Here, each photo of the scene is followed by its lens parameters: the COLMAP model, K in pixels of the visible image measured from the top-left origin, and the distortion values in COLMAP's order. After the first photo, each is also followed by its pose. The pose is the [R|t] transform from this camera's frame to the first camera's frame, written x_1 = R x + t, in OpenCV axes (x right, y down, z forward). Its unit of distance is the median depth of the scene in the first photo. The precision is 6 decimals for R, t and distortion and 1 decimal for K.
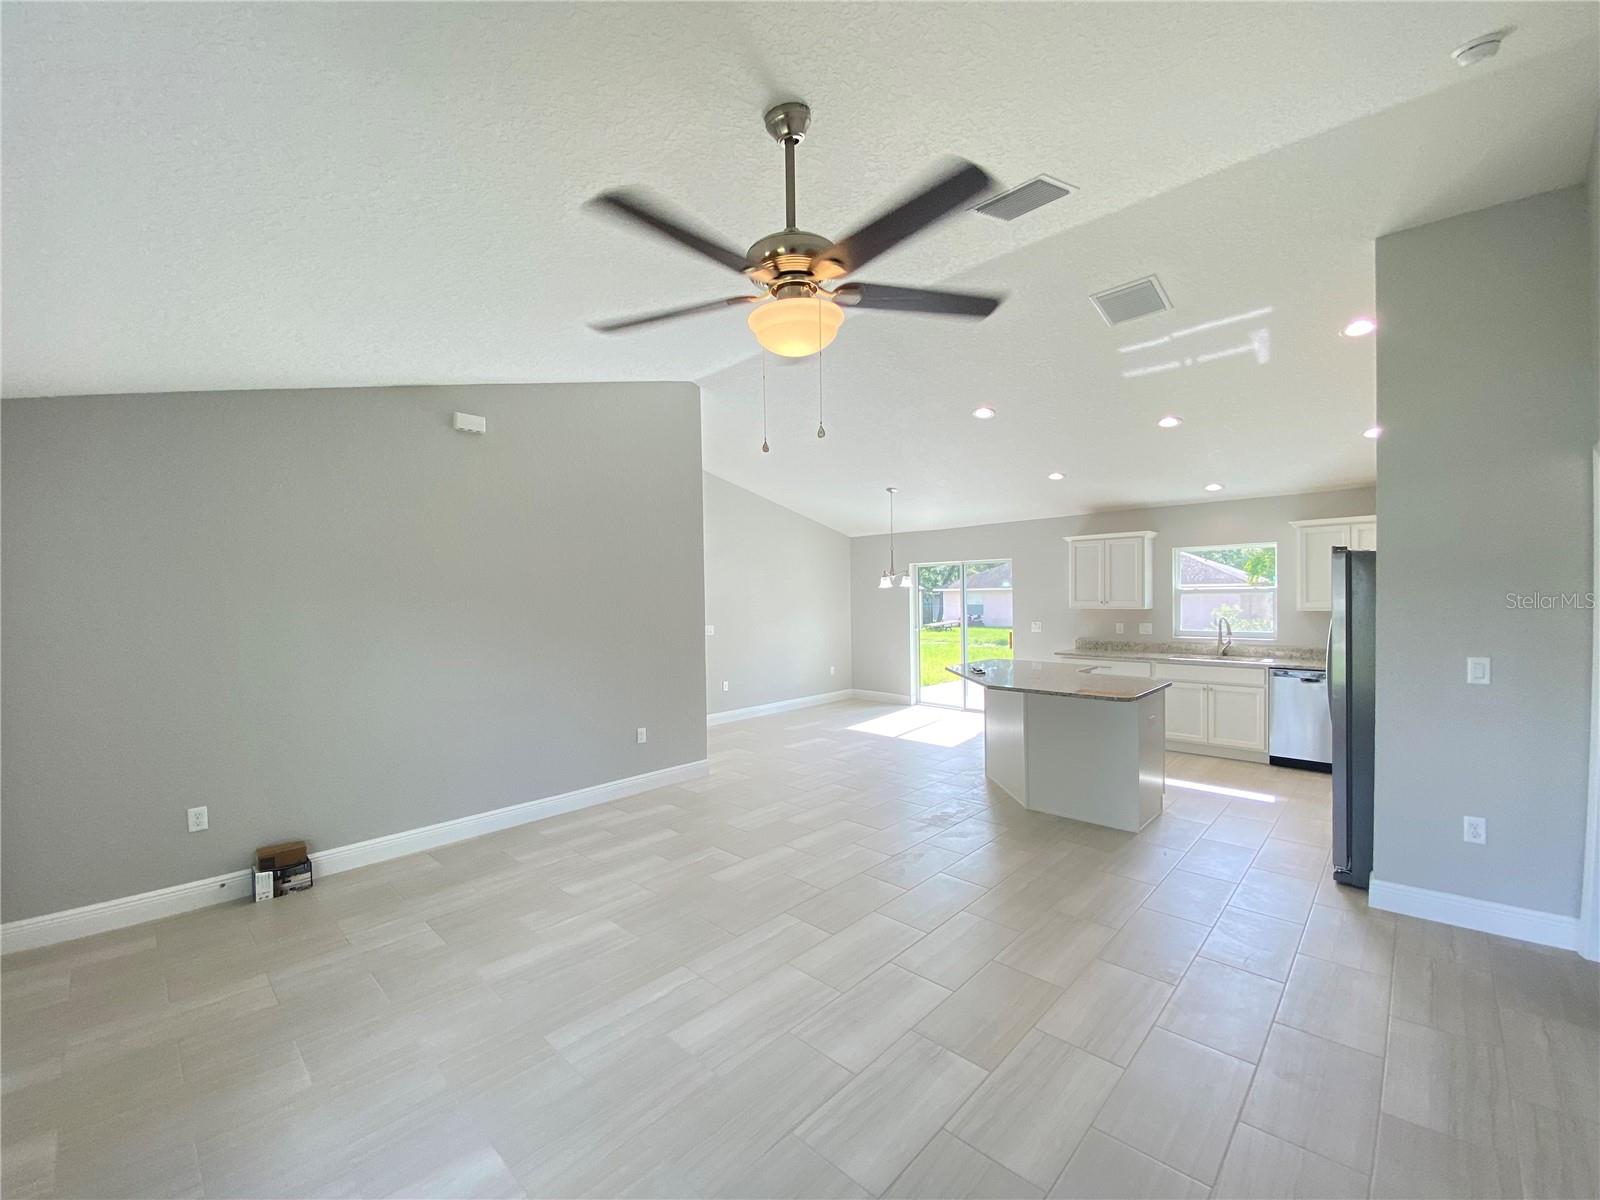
lens RADIAL K [[653.2, 0, 799.5], [0, 653.2, 606.5], [0, 0, 1]] dist [0.029783, -0.024285]
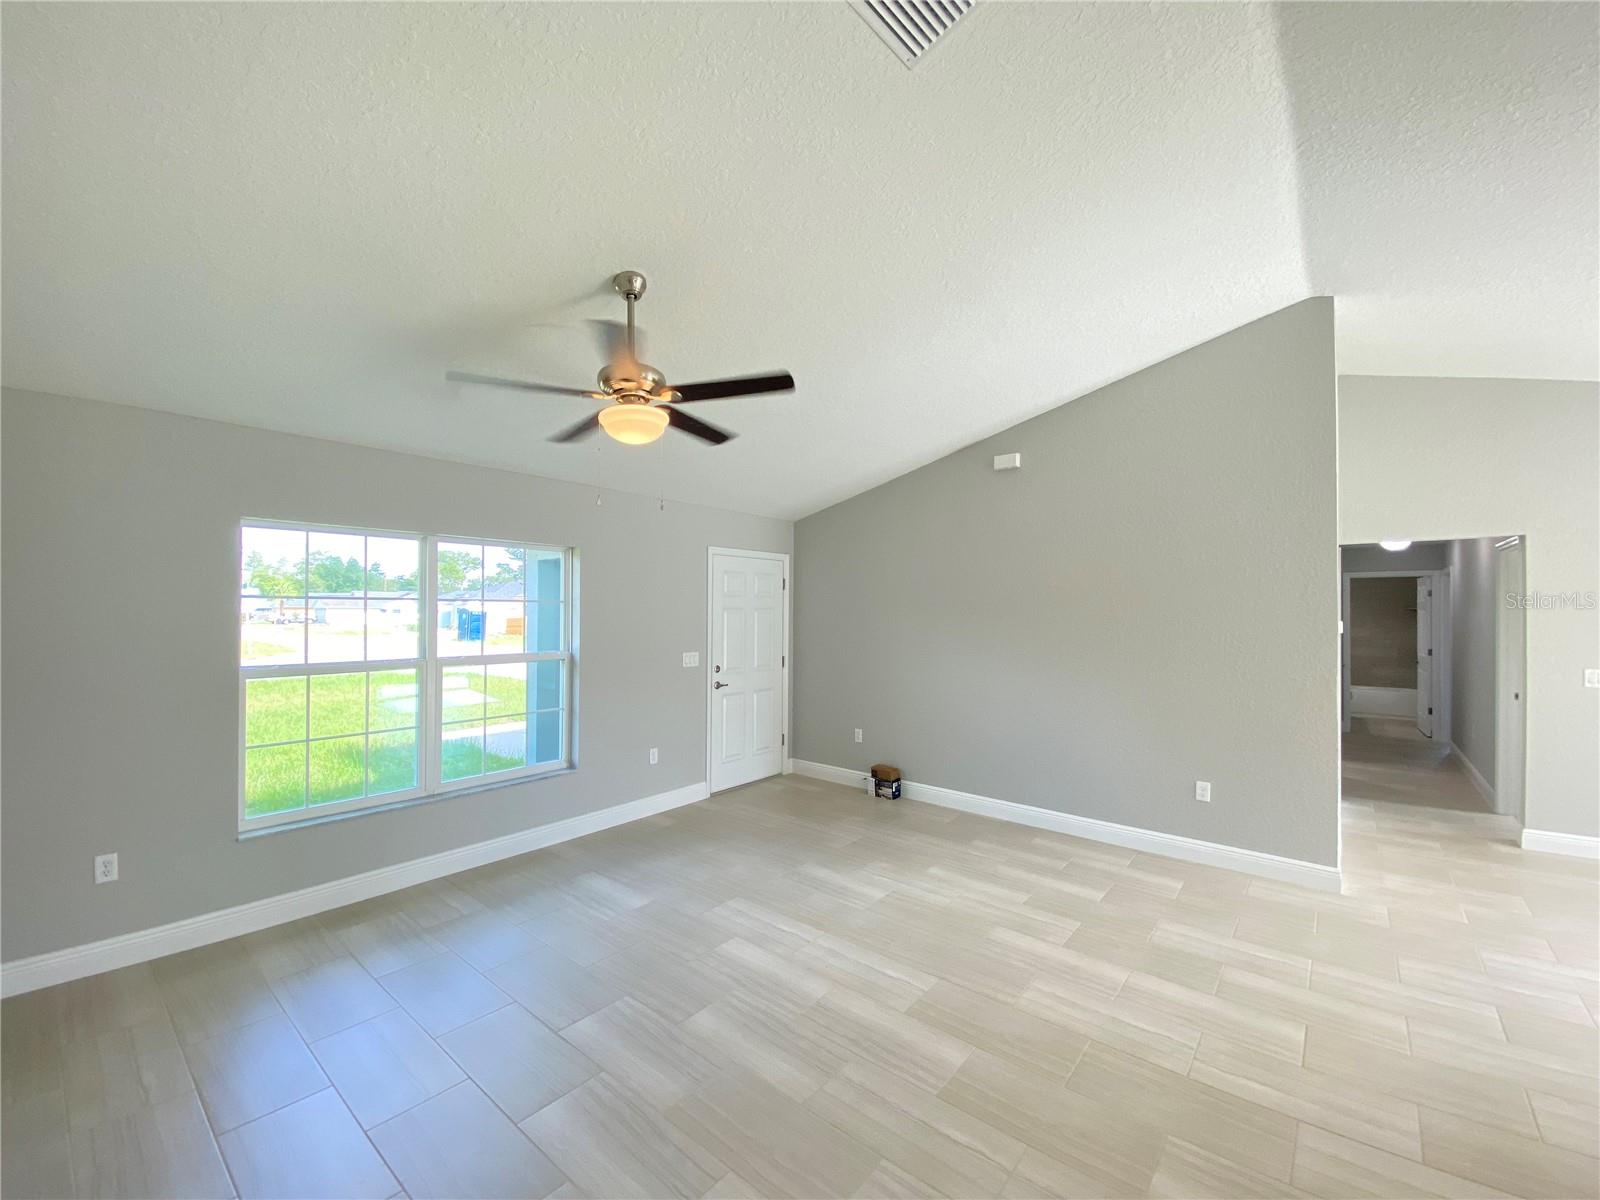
lens RADIAL K [[653.2, 0, 799.5], [0, 653.2, 606.5], [0, 0, 1]] dist [0.029783, -0.024285]
pose [[0.079446, 0.012870, -0.996756, 0.454189], [-0.029035, 0.999522, 0.010591, -0.018264], [0.996416, 0.028099, 0.079781, 0.398264]]
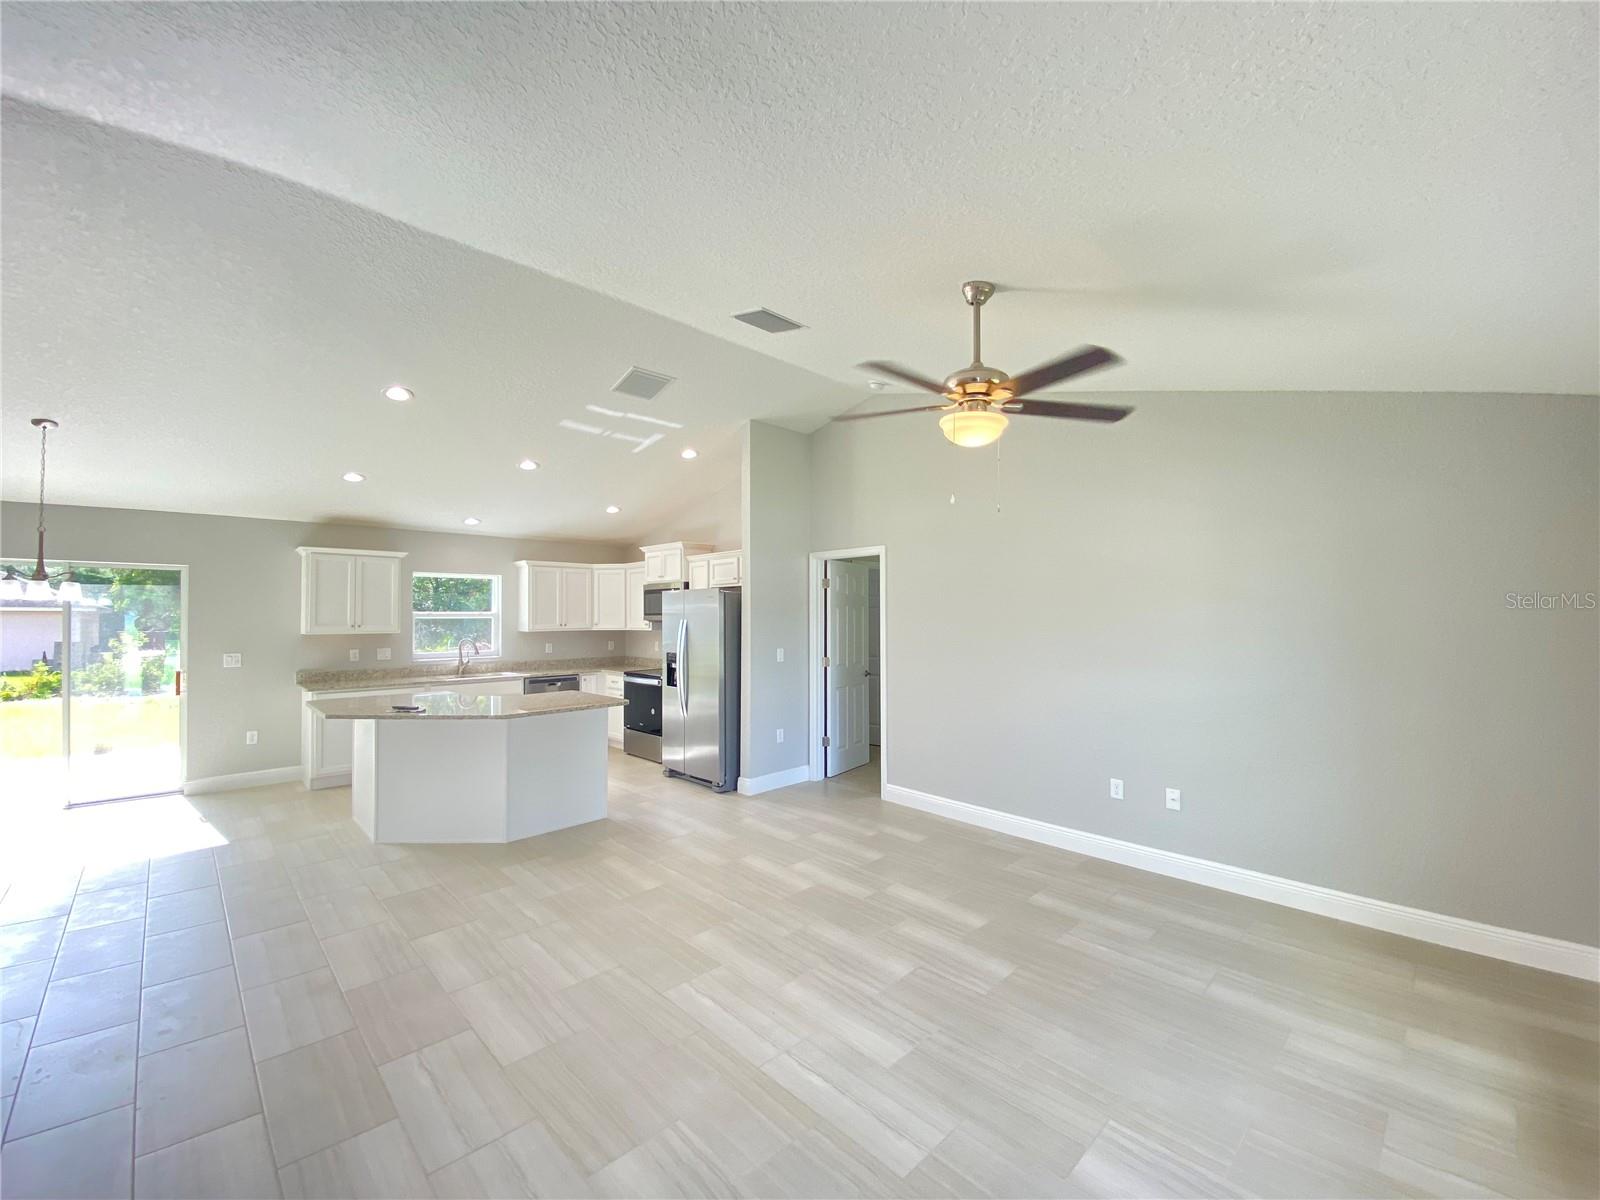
lens RADIAL K [[653.2, 0, 799.5], [0, 653.2, 606.5], [0, 0, 1]] dist [0.029783, -0.024285]
pose [[0.030521, 0.026300, 0.999188, -0.469807], [0.016892, 0.999497, -0.026824, 0.001026], [-0.999391, 0.017697, 0.030061, 0.432141]]
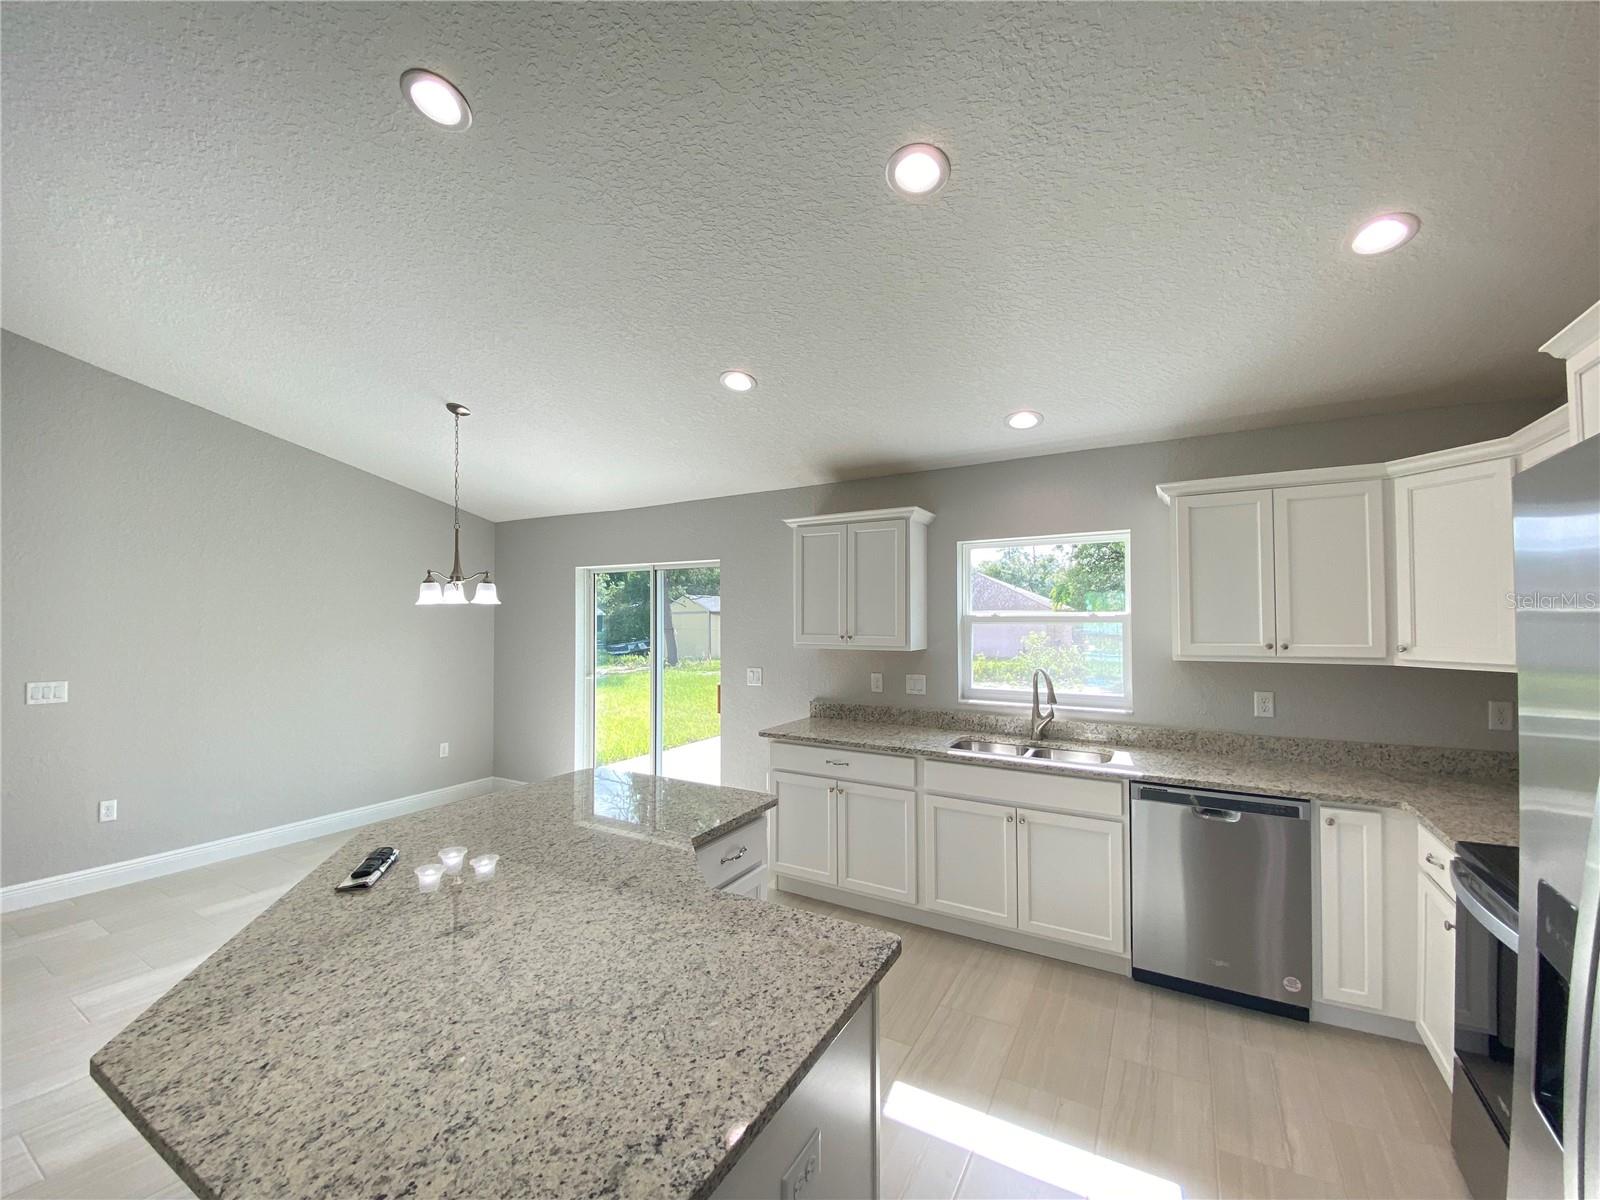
lens RADIAL K [[645.3, 0, 793.8], [0, 645.3, 599.6], [0, 0, 1]] dist [0.028054, -0.023897]
pose [[0.975221, 0.018066, 0.220492, 0.349800], [-0.008125, 0.998913, -0.045910, -0.014327], [-0.221082, 0.042981, 0.974308, 0.559920]]
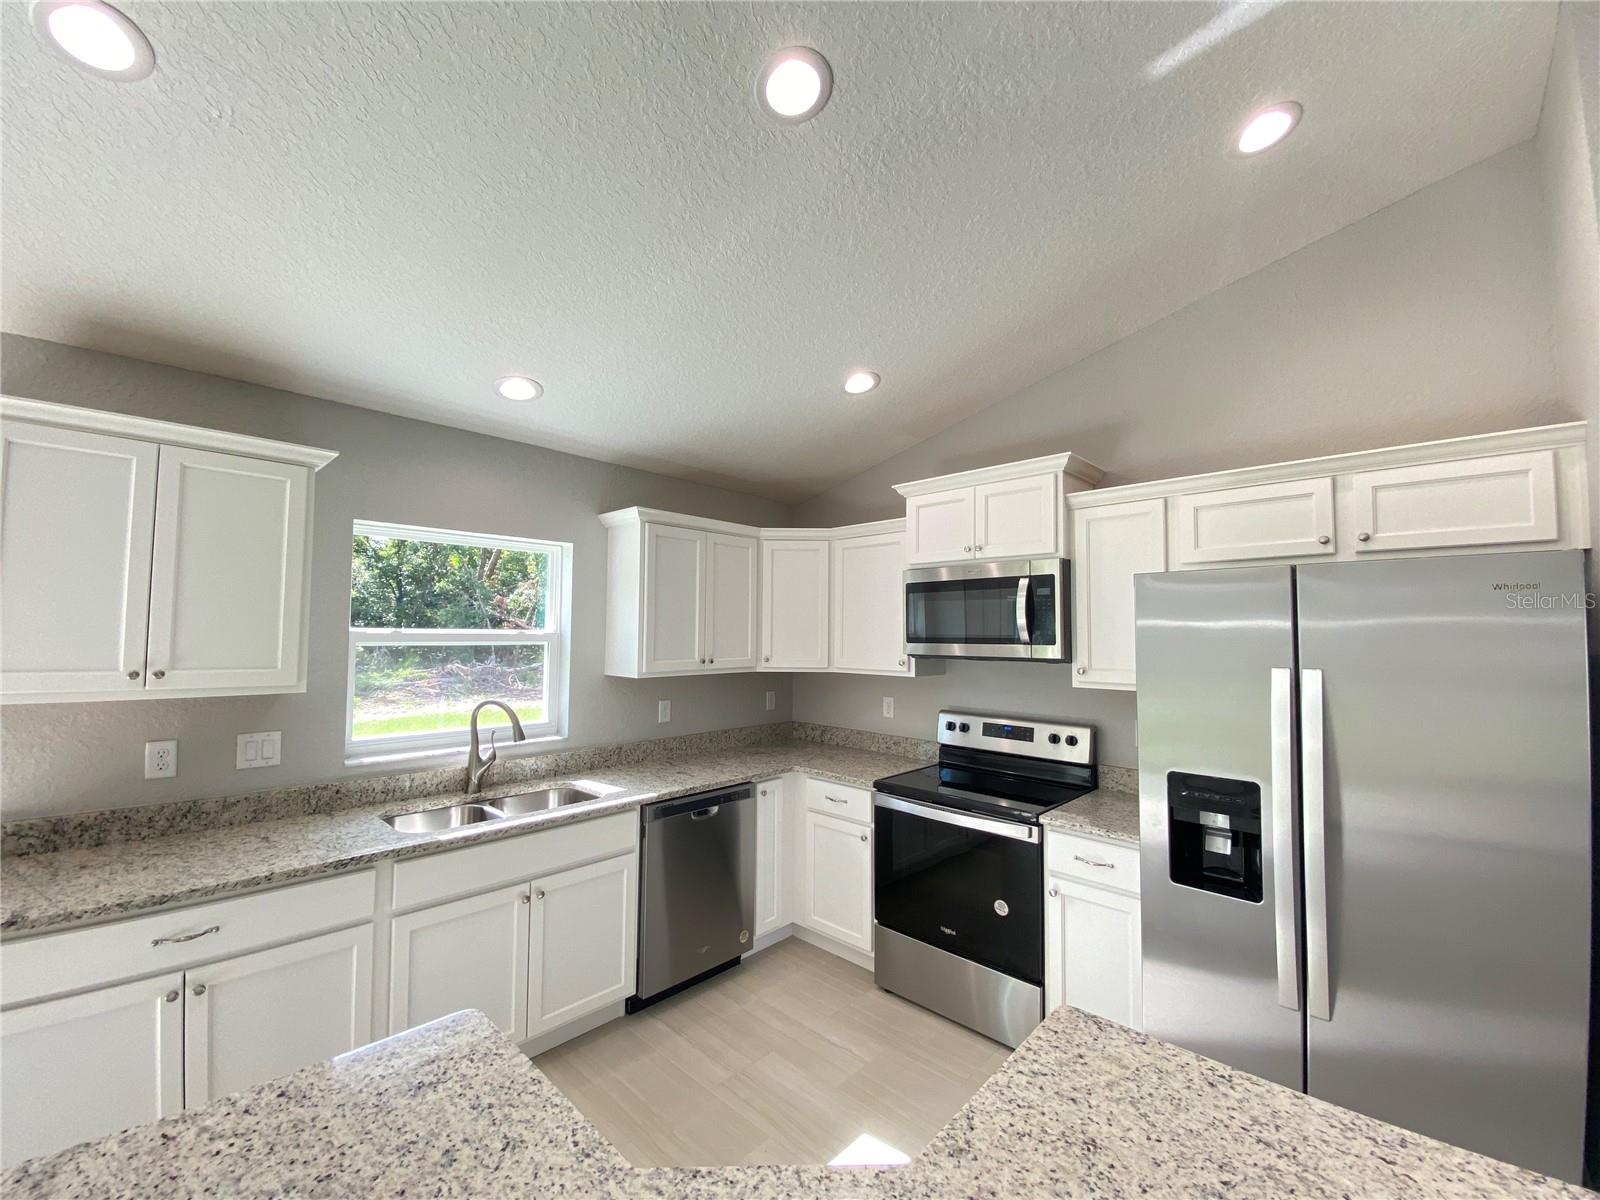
lens RADIAL K [[645.3, 0, 793.8], [0, 645.3, 599.6], [0, 0, 1]] dist [0.028054, -0.023897]
pose [[-0.003266, 0.065384, 0.997855, 0.230398], [0.004728, 0.997850, -0.065368, -0.021133], [-0.999983, 0.004505, -0.003568, 0.853313]]
